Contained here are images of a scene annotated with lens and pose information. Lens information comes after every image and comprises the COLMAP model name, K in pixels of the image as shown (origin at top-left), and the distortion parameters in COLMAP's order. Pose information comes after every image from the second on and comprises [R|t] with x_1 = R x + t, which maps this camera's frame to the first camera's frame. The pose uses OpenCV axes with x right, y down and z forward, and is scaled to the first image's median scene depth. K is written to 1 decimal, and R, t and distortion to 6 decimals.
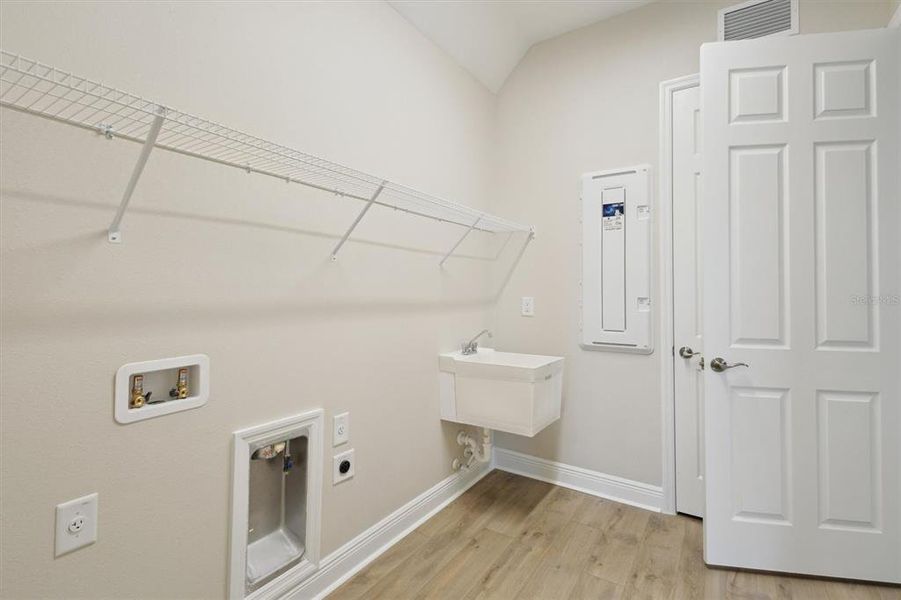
lens RADIAL K [[415.0, 0, 449.7], [0, 415.0, 294.2], [0, 0, 1]] dist [0.003548, -0.000833]
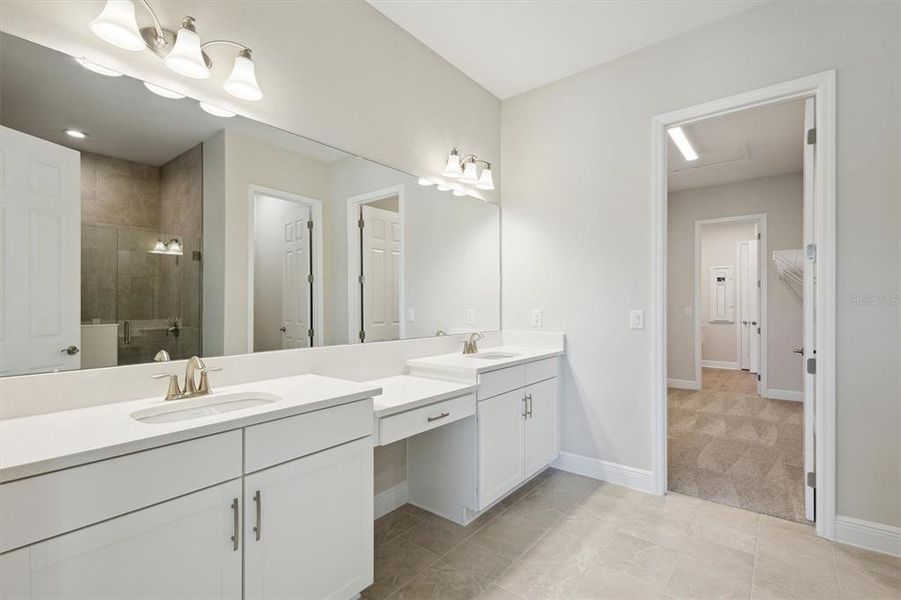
lens RADIAL K [[415.0, 0, 453.0], [0, 415.0, 303.2], [0, 0, 1]] dist [0.003548, -0.000833]
pose [[0.997138, -0.010563, -0.074855, -1.482520], [0.012077, 0.999731, 0.019805, -0.109447], [0.074626, -0.020652, 0.996998, -2.442771]]
